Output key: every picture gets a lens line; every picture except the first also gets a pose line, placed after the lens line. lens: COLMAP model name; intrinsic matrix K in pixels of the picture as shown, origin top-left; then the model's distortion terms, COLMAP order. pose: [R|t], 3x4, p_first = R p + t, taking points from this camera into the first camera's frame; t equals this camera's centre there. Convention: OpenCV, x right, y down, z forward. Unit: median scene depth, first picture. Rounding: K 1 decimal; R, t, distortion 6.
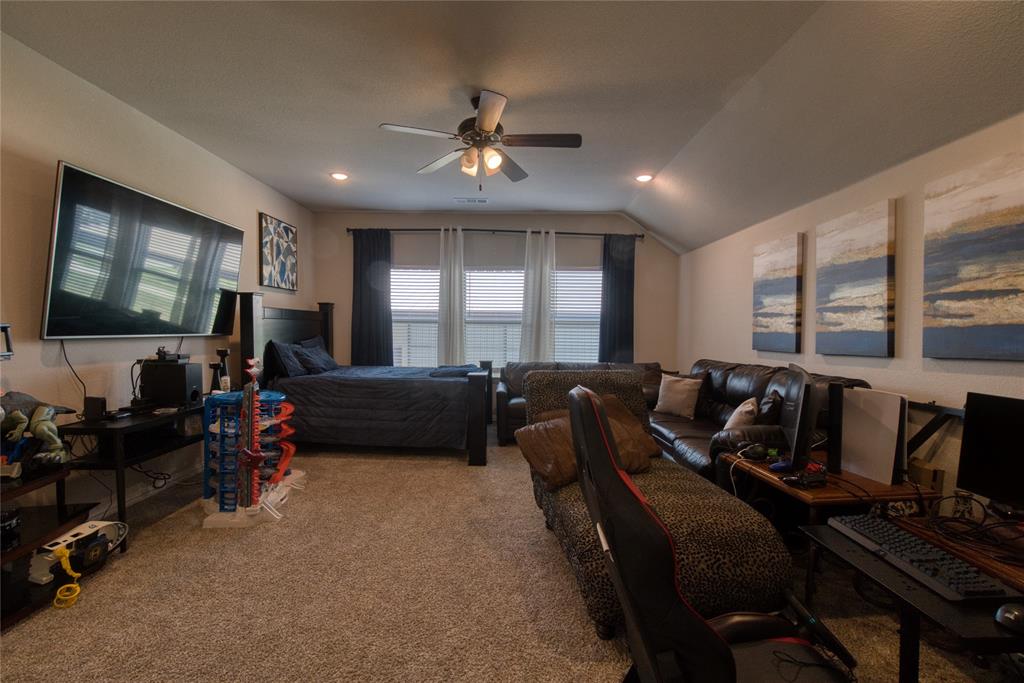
lens RADIAL K [[454.6, 0, 513.5], [0, 454.6, 340.3], [0, 0, 1]] dist [-0.001094, 0.000019]
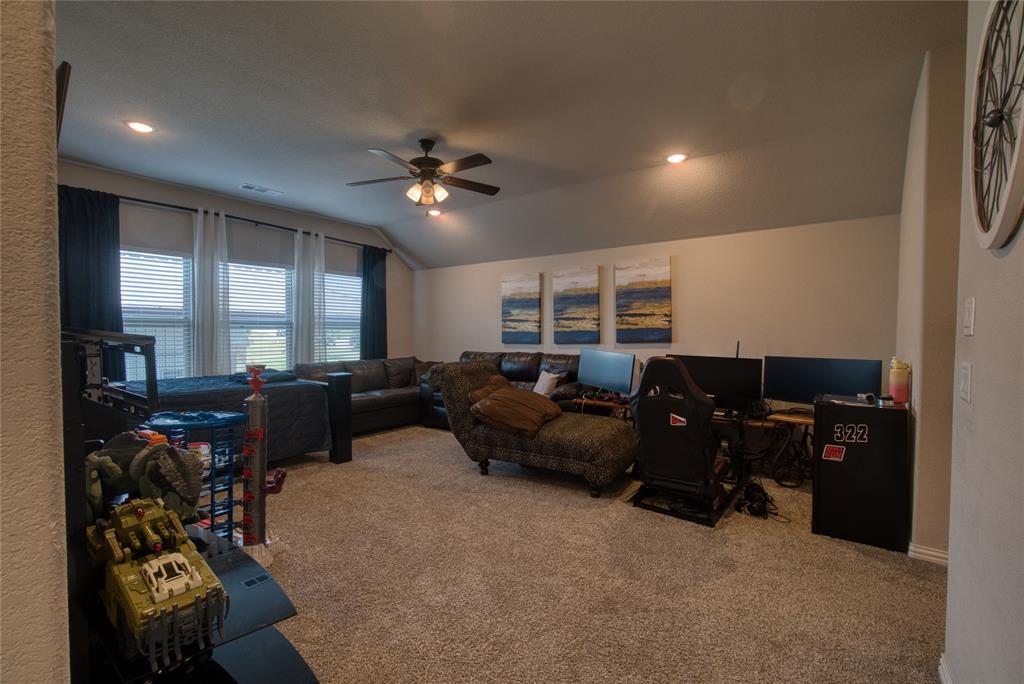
lens RADIAL K [[444.9, 0, 514.6], [0, 444.9, 338.8], [0, 0, 1]] dist [-0.001312, 0.000037]
pose [[0.594152, -0.021758, 0.804059, -0.502663], [0.021722, 0.999704, 0.011001, -0.007165], [-0.804060, 0.010930, 0.594448, 0.061796]]
